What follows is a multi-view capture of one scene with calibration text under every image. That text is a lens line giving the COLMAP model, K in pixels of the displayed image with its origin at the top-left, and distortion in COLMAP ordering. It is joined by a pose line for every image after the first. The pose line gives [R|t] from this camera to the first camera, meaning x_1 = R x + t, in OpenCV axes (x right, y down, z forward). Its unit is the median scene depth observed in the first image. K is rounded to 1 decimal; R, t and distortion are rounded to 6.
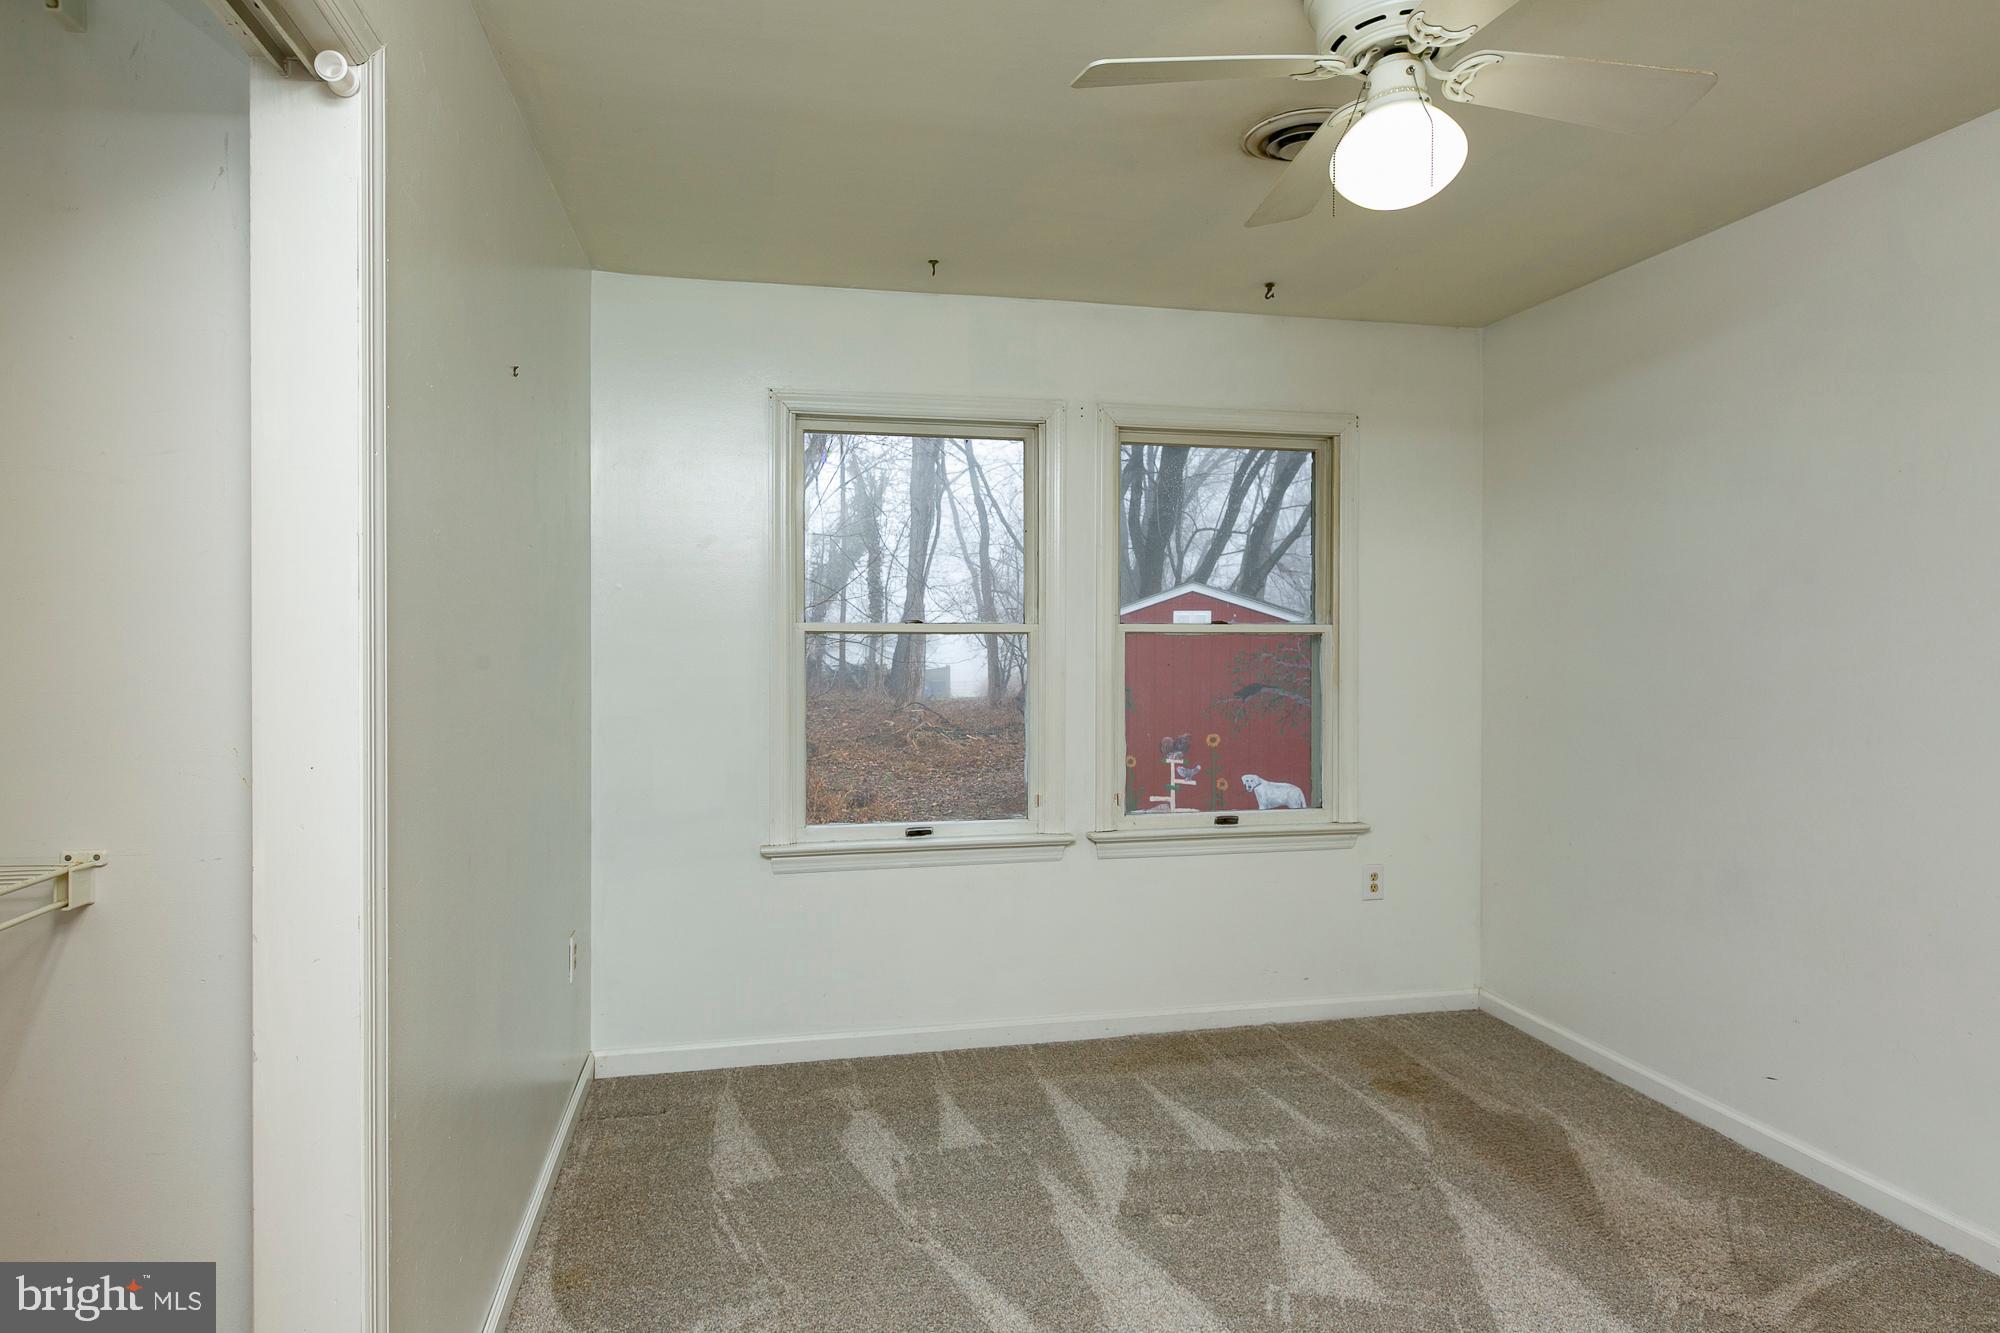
lens RADIAL K [[1119.0, 0, 998.4], [0, 1119.0, 650.8], [0, 0, 1]] dist [-0.001772, -0.000480]
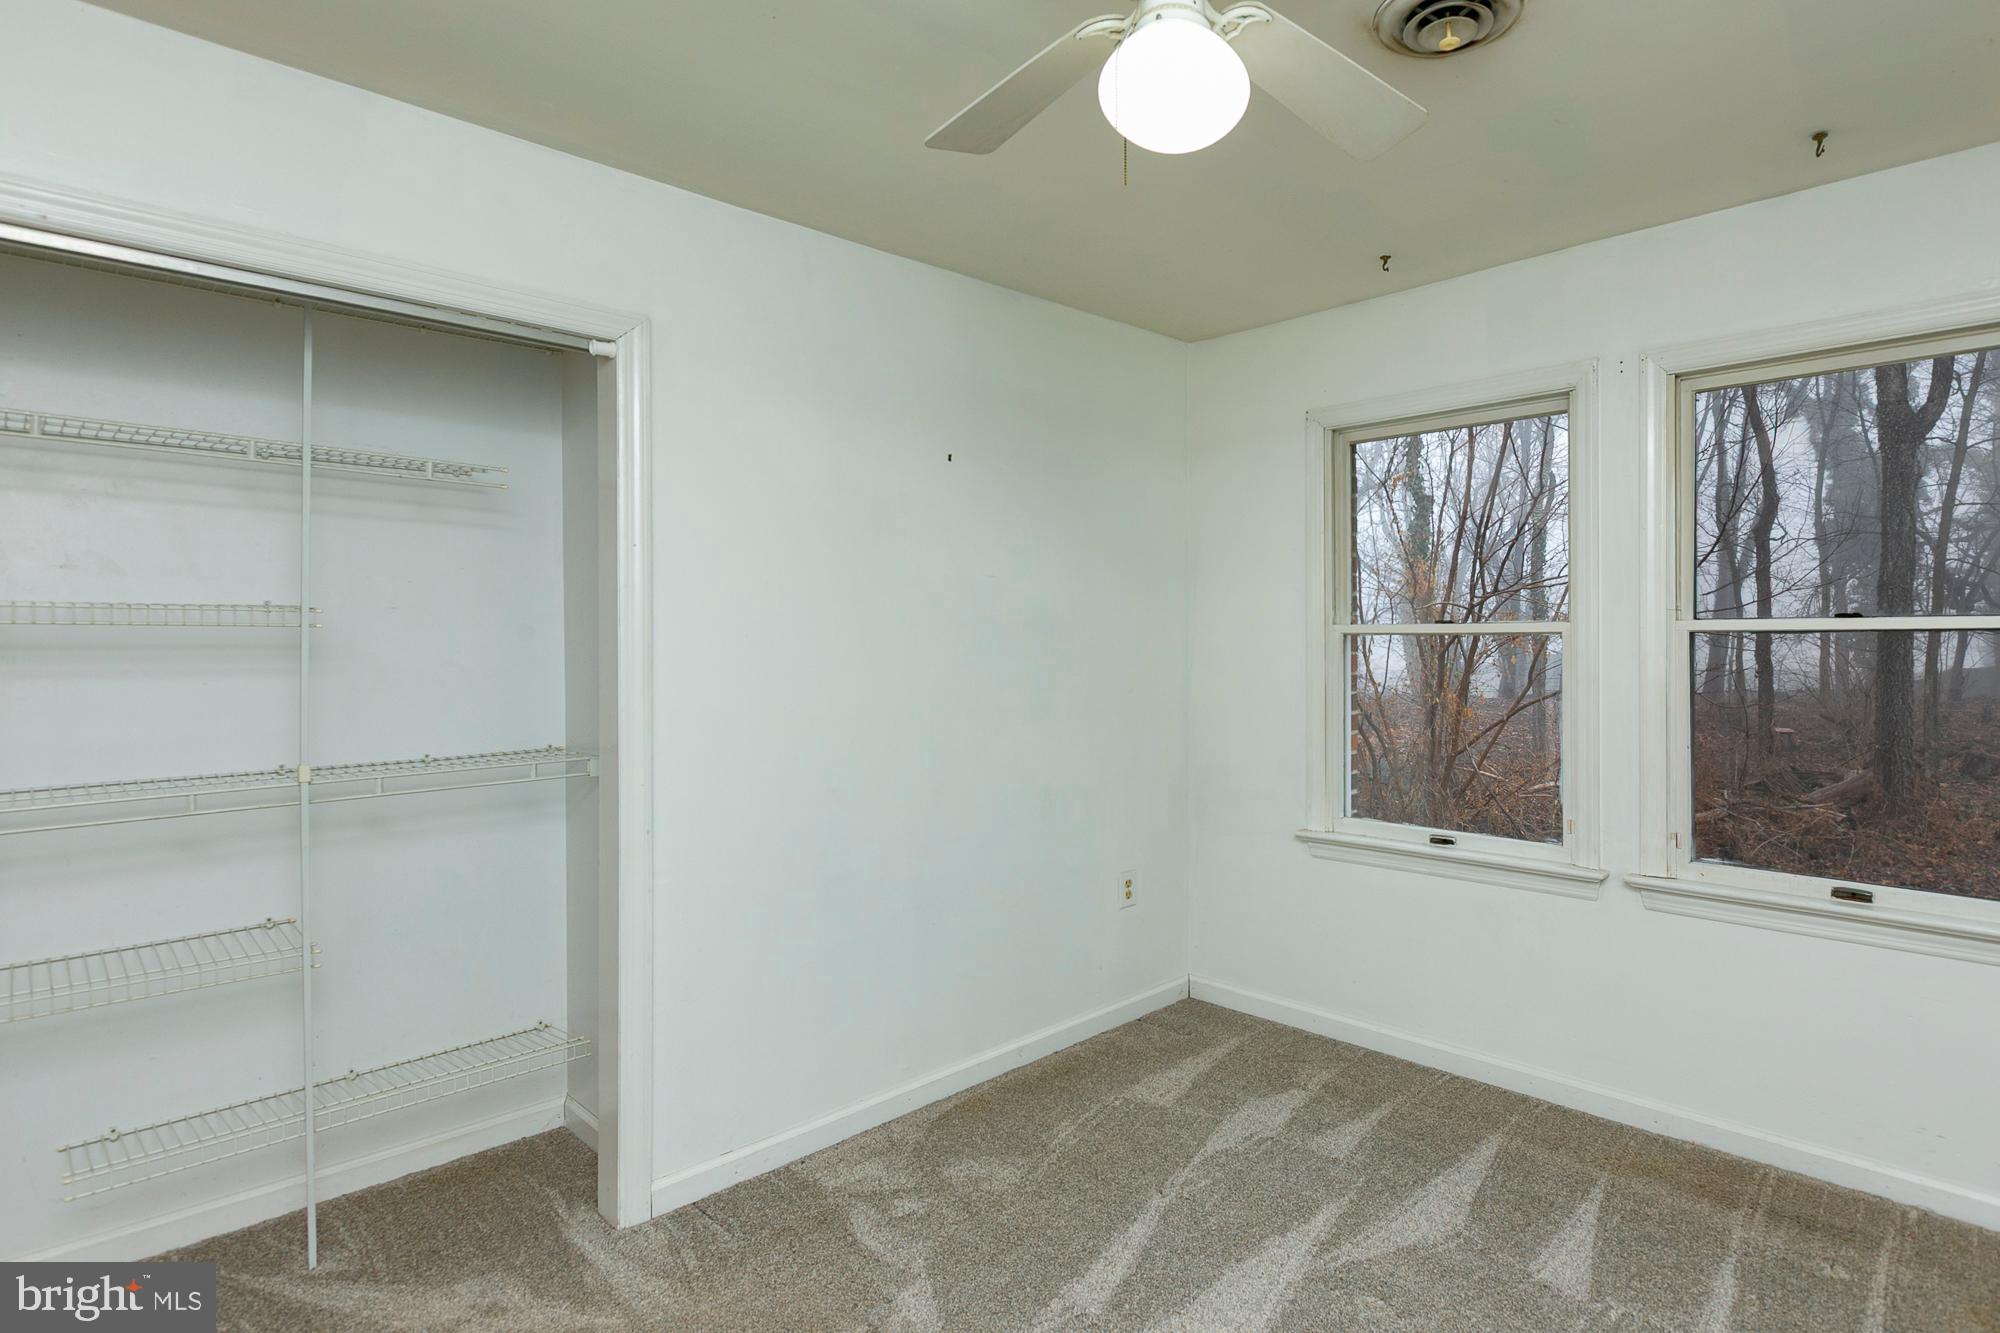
lens RADIAL K [[1029.7, 0, 1129.6], [0, 1029.7, 642.6], [0, 0, 1]] dist [-0.001596, -0.002828]
pose [[0.581462, -0.000911, -0.813573, 0.496727], [-0.002572, 0.999992, -0.002958, -0.005740], [0.813569, 0.003813, 0.581456, 0.264460]]
